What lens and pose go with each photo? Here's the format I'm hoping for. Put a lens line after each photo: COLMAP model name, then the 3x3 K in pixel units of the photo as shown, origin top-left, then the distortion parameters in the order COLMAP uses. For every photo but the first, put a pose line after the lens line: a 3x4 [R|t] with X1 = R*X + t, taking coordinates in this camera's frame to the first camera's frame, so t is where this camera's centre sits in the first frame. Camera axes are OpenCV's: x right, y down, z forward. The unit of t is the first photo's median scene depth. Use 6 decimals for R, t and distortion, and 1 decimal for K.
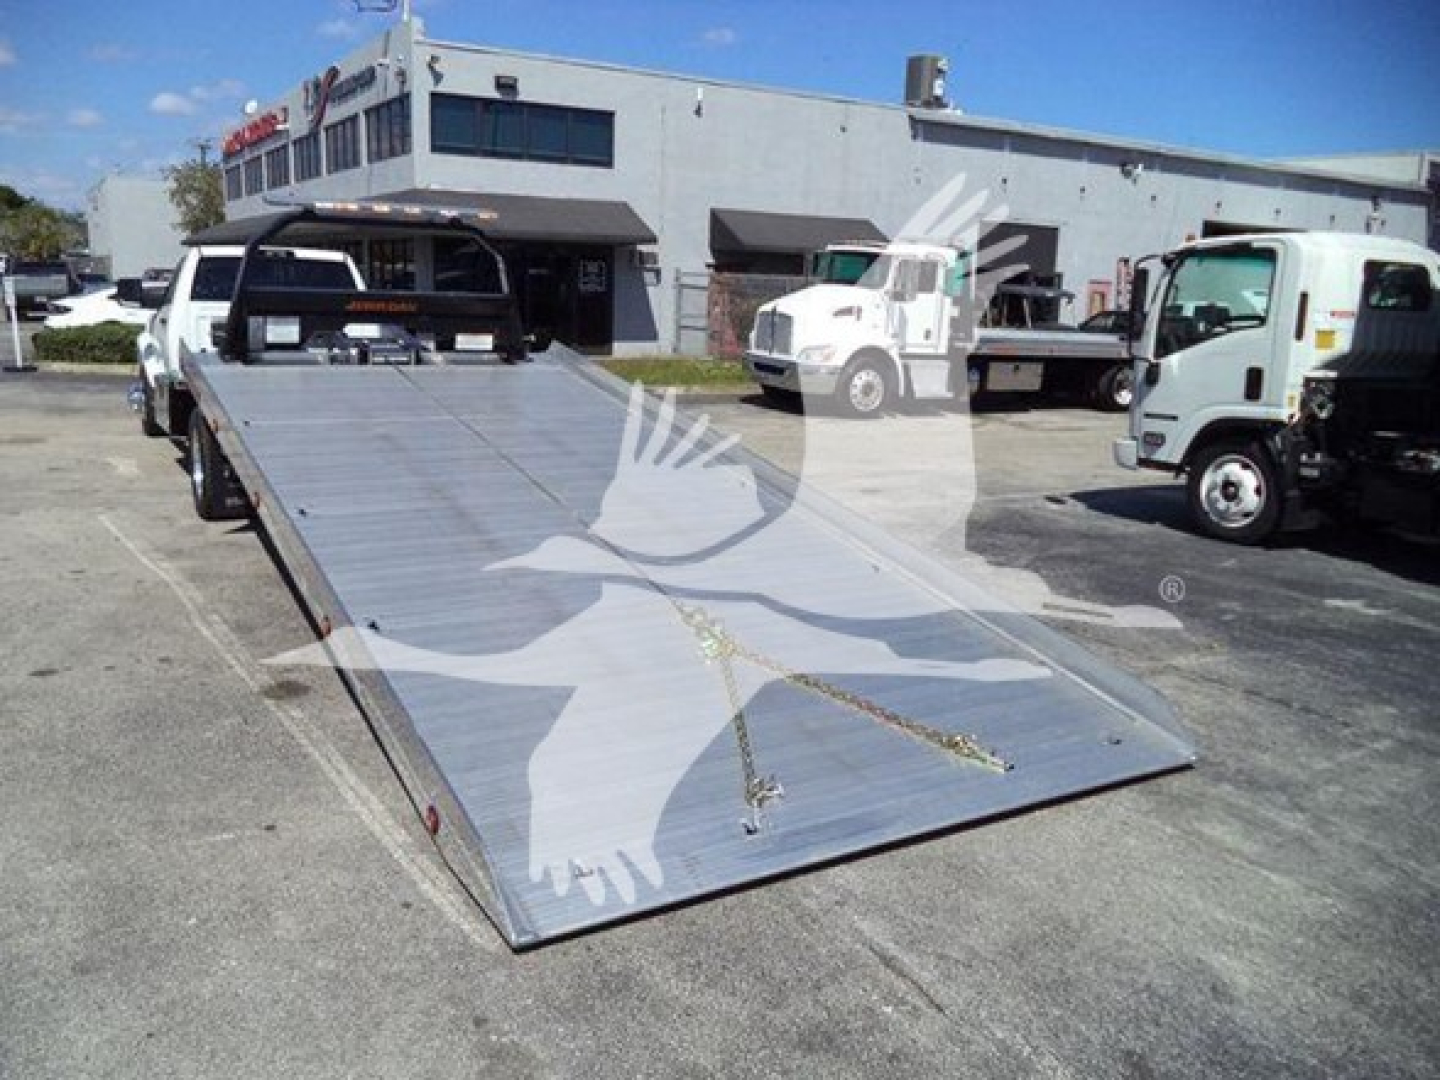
lens RADIAL K [[1172.8, 0, 748.6], [0, 1172.8, 540.2], [0, 0, 1]] dist [-0.020028, 0.008719]
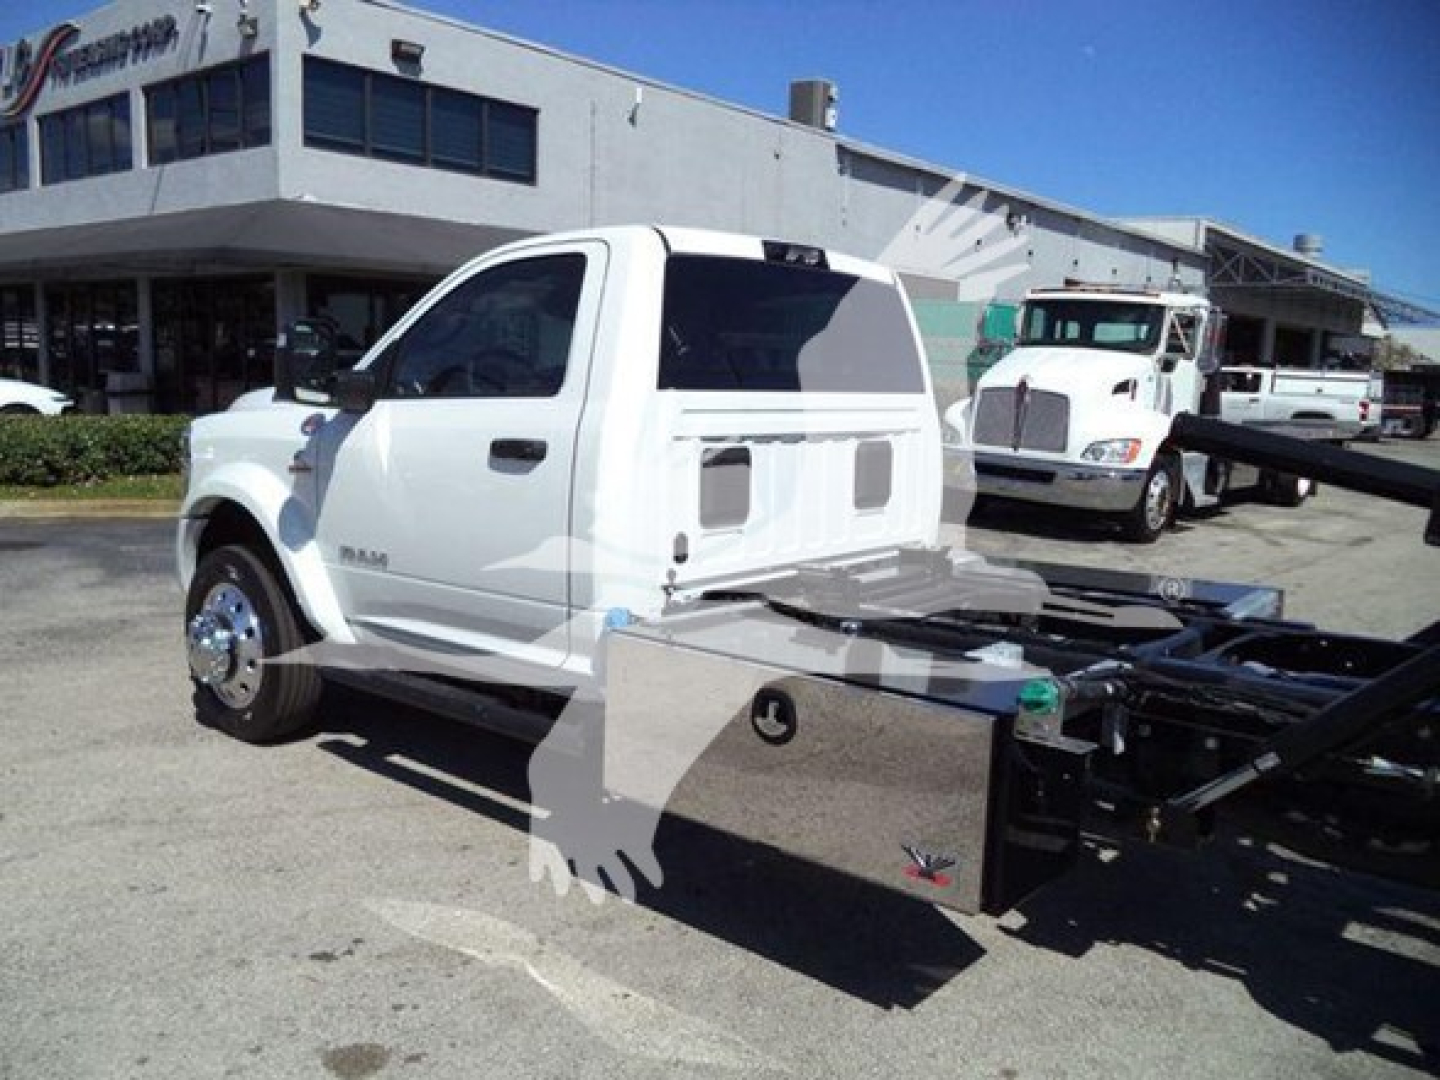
lens RADIAL K [[1164.2, 0, 744.1], [0, 1164.2, 551.6], [0, 0, 1]] dist [-0.020828, -0.008235]
pose [[0.945319, -0.055397, 0.321408, -0.231634], [0.068088, 0.997276, -0.028371, -0.062427], [-0.318961, 0.048704, 0.946516, 0.284624]]
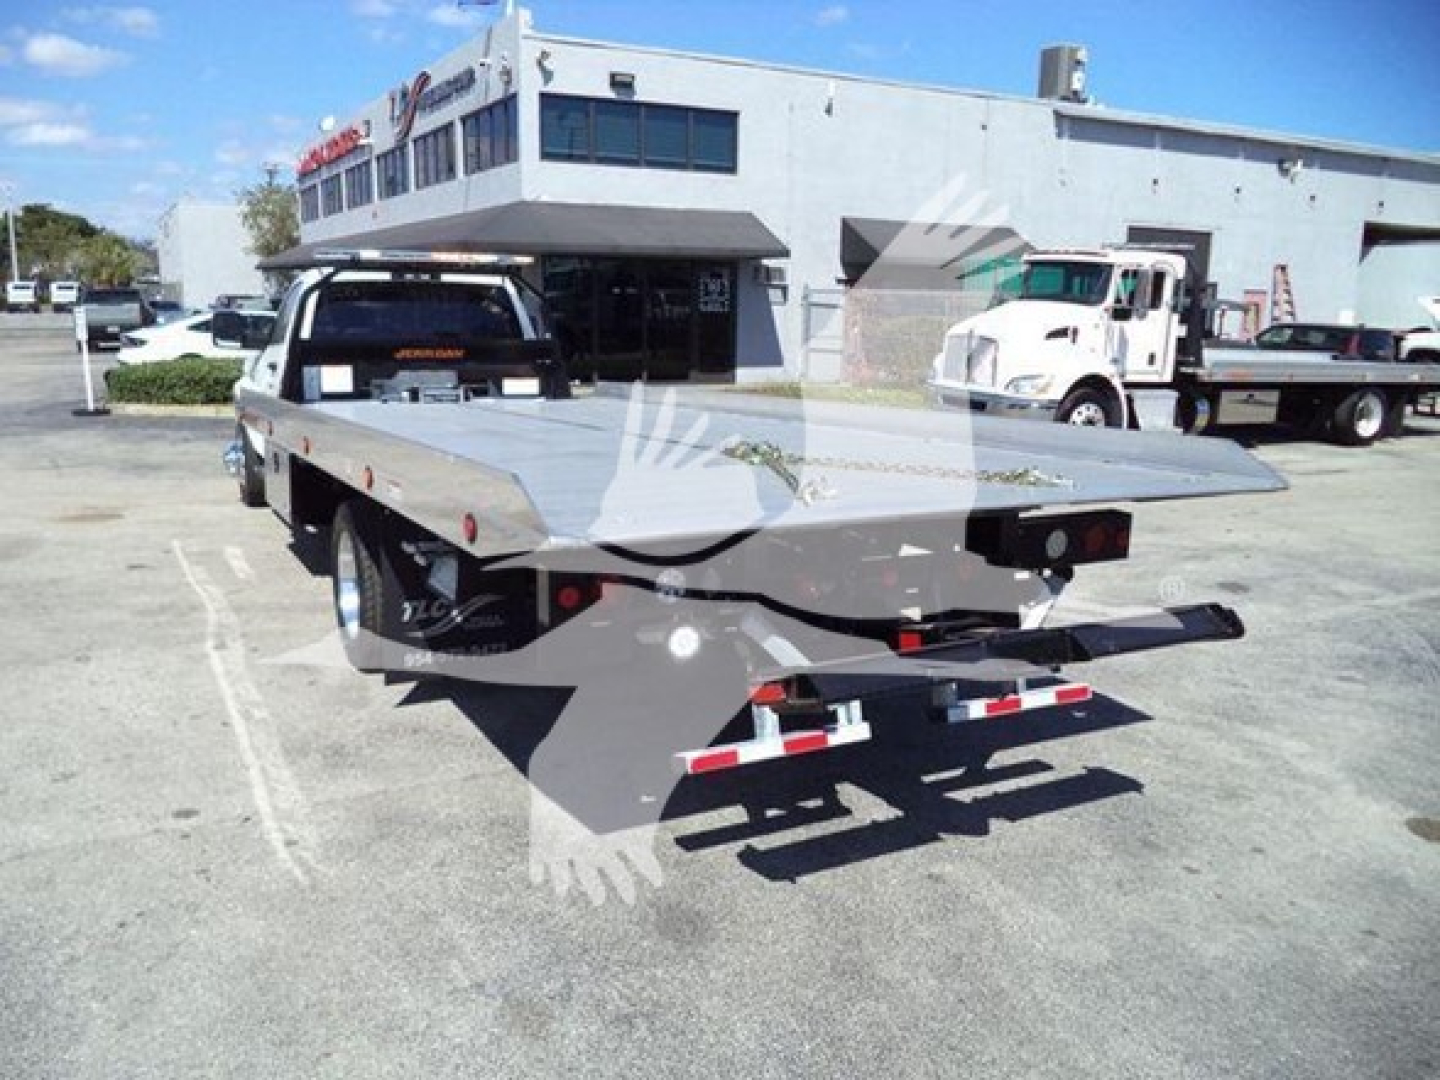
lens RADIAL K [[1172.8, 0, 748.6], [0, 1172.8, 540.2], [0, 0, 1]] dist [-0.020028, 0.008719]
pose [[0.998907, -0.008501, -0.045960, -0.066474], [0.007919, 0.999886, -0.012844, -0.025907], [0.046064, 0.012466, 0.998861, 0.106461]]
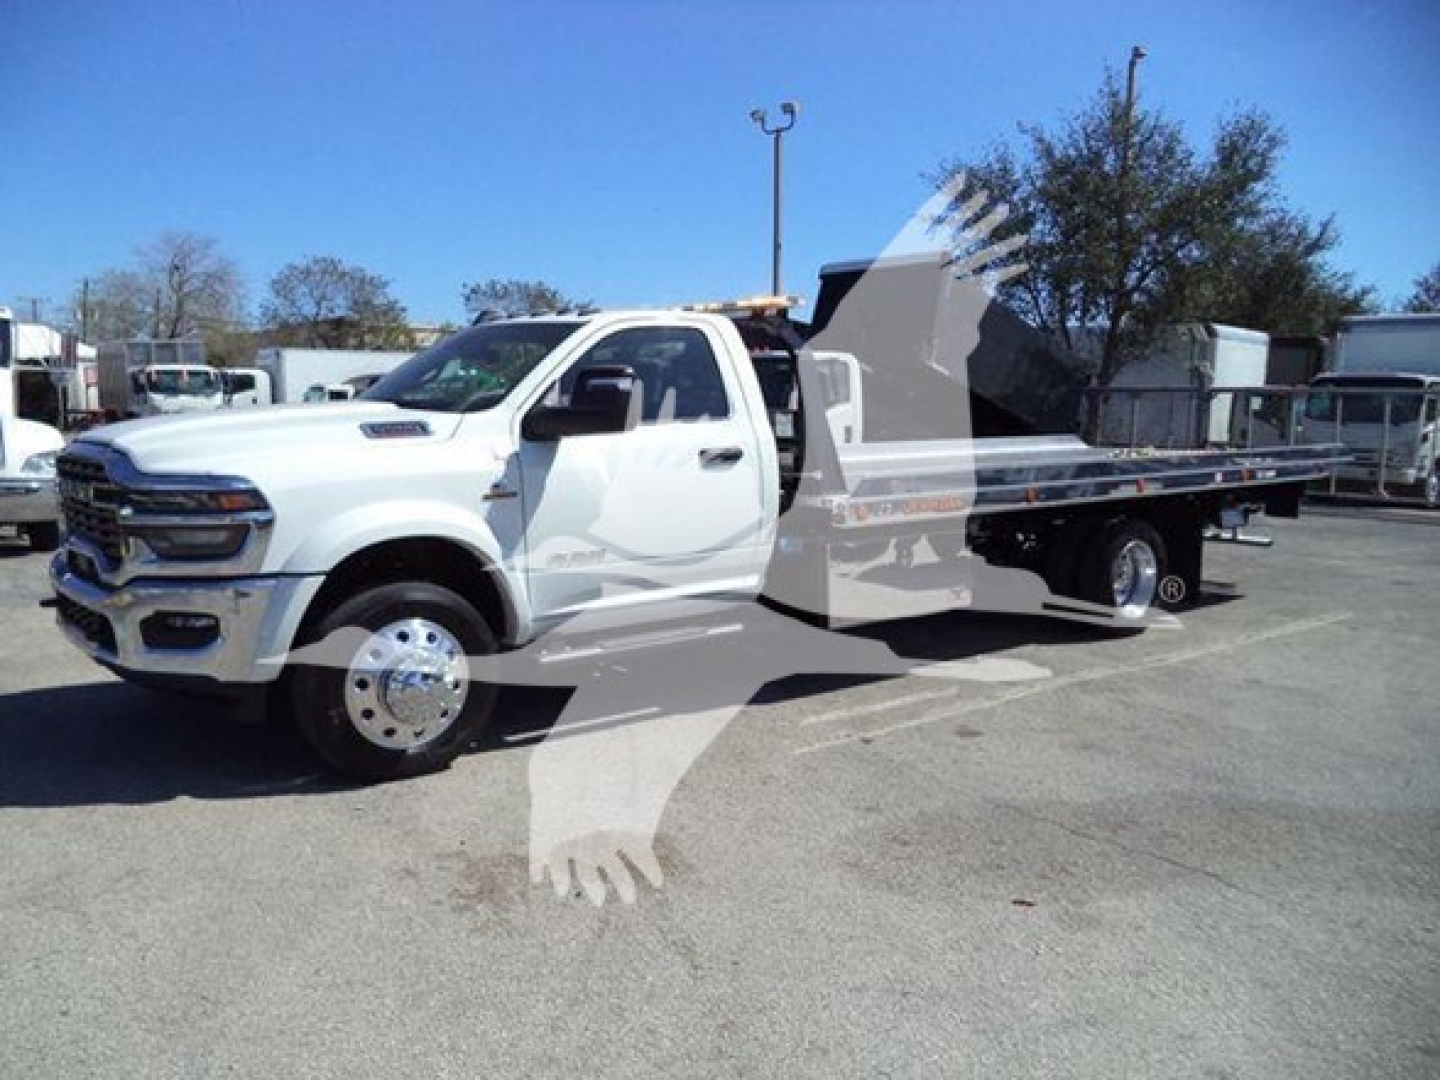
lens RADIAL K [[1154.8, 0, 727.3], [0, 1154.8, 530.2], [0, 0, 1]] dist [-0.012536, -0.004047]
pose [[-0.138601, -0.139842, 0.980426, -0.423768], [0.184419, 0.969020, 0.164286, -0.101549], [-0.973026, 0.203579, -0.108517, 0.447488]]
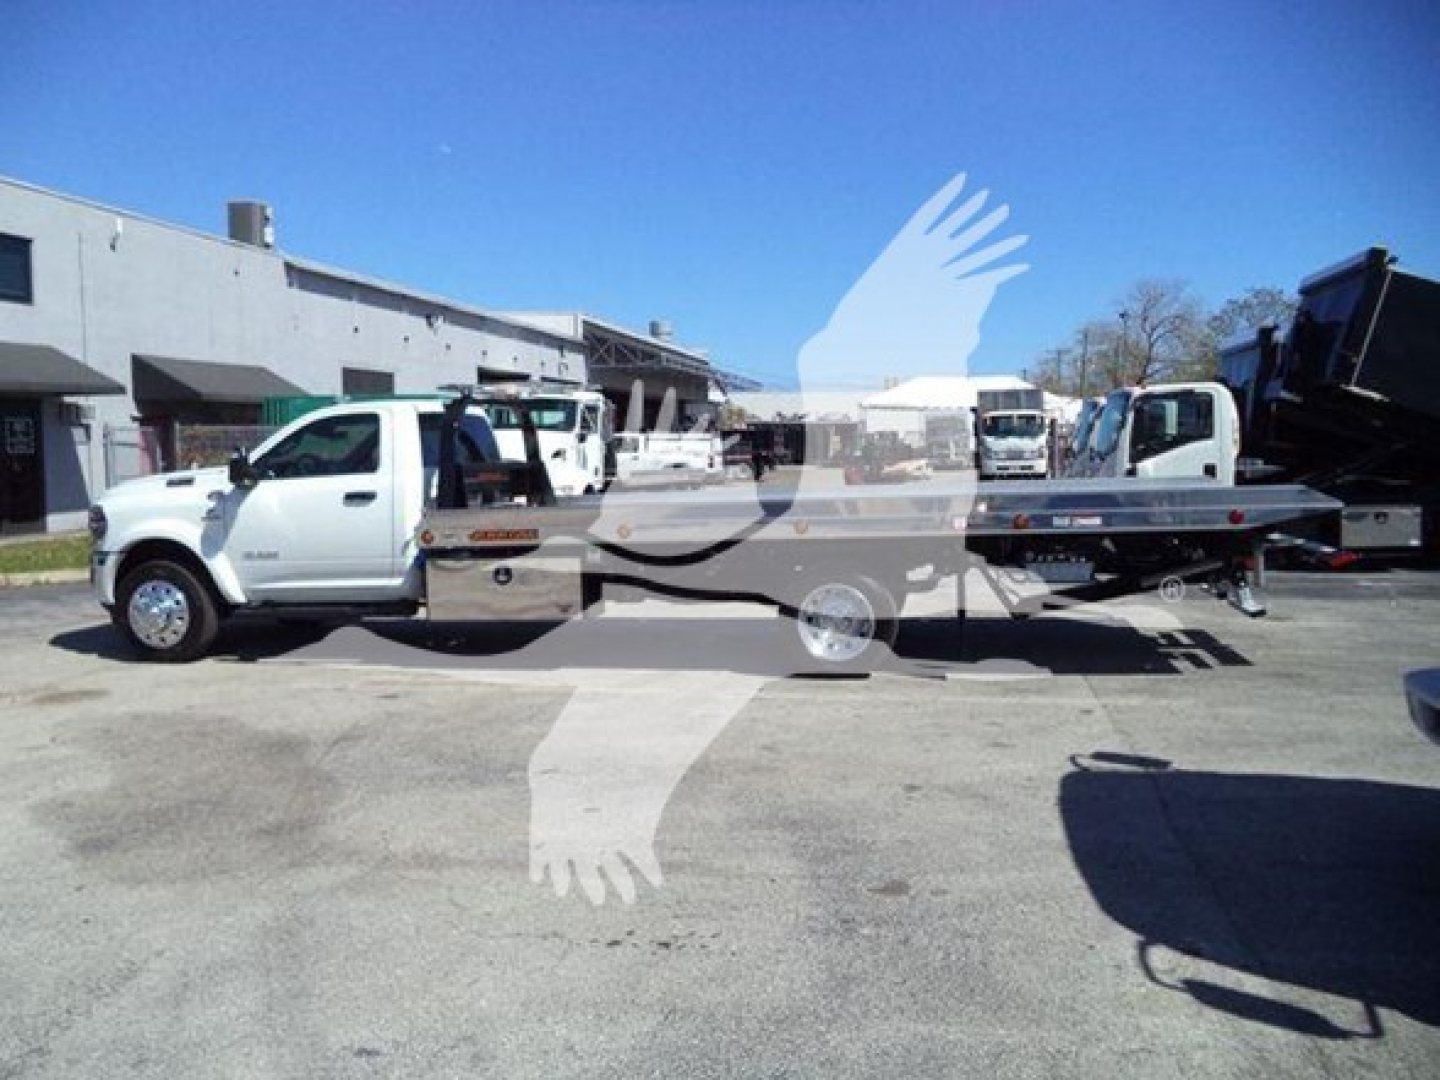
lens RADIAL K [[1154.8, 0, 727.3], [0, 1154.8, 530.2], [0, 0, 1]] dist [-0.012536, -0.004047]
pose [[0.676075, -0.100411, 0.729959, -0.379811], [0.189699, 0.980996, -0.040752, -0.038003], [-0.711995, 0.166024, 0.682275, 0.129975]]
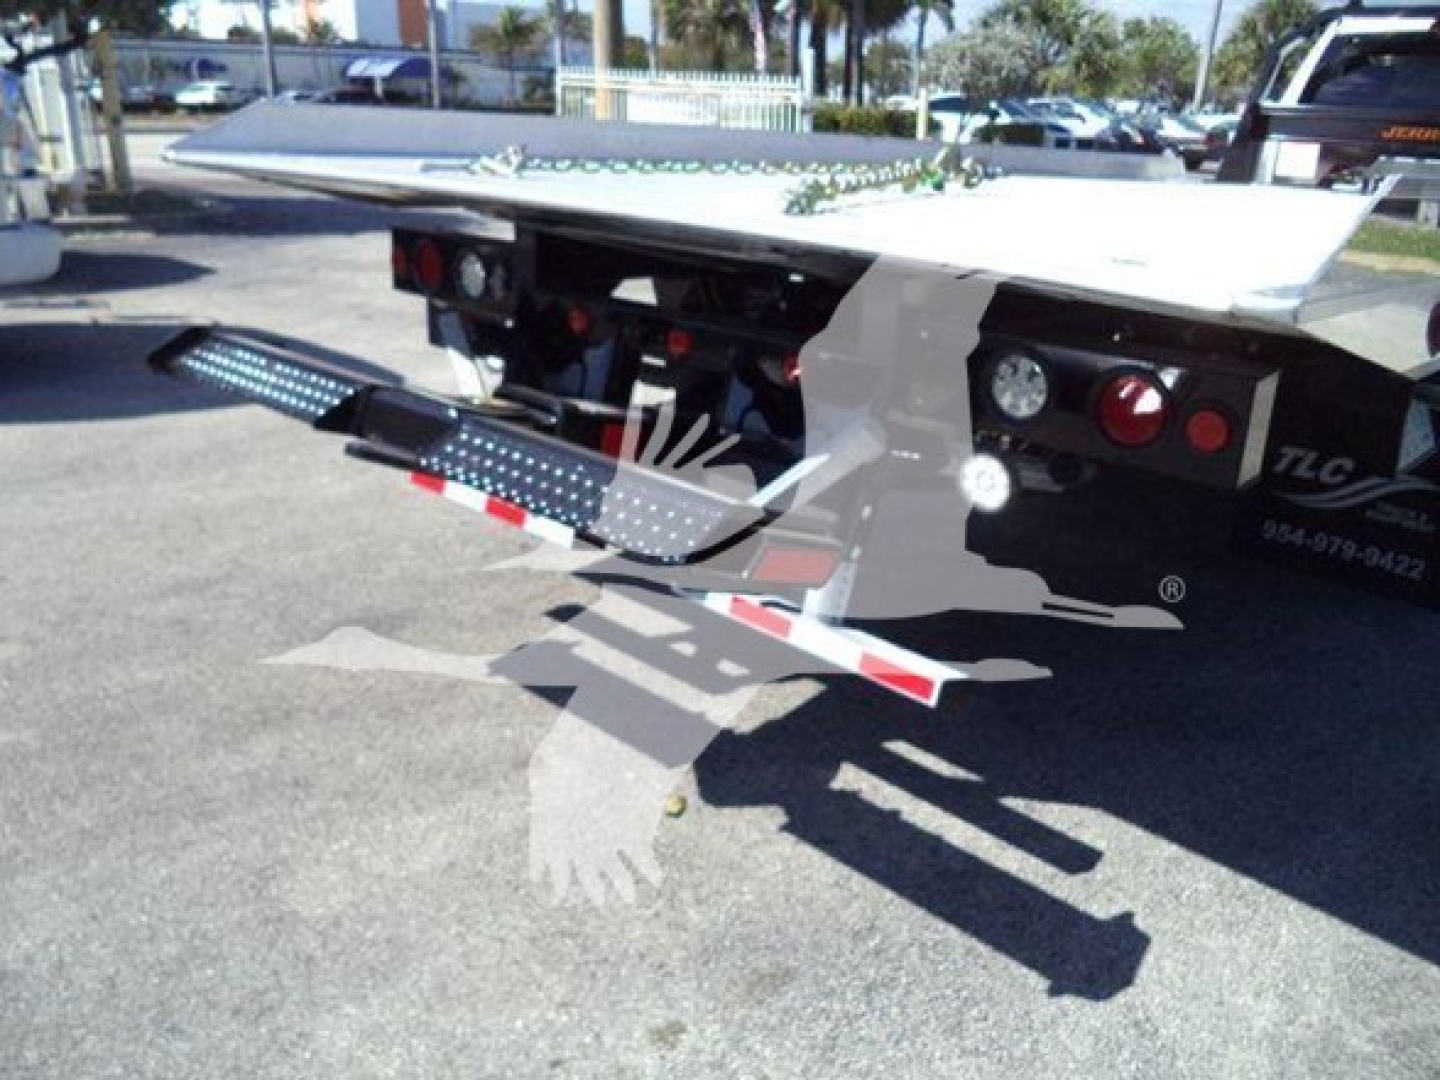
lens RADIAL K [[1172.8, 0, 748.6], [0, 1172.8, 540.2], [0, 0, 1]] dist [-0.020028, 0.008719]
pose [[0.266504, 0.305789, -0.914040, 0.033381], [-0.233395, 0.940588, 0.246620, -0.032385], [0.935148, 0.147607, 0.322040, 0.226673]]
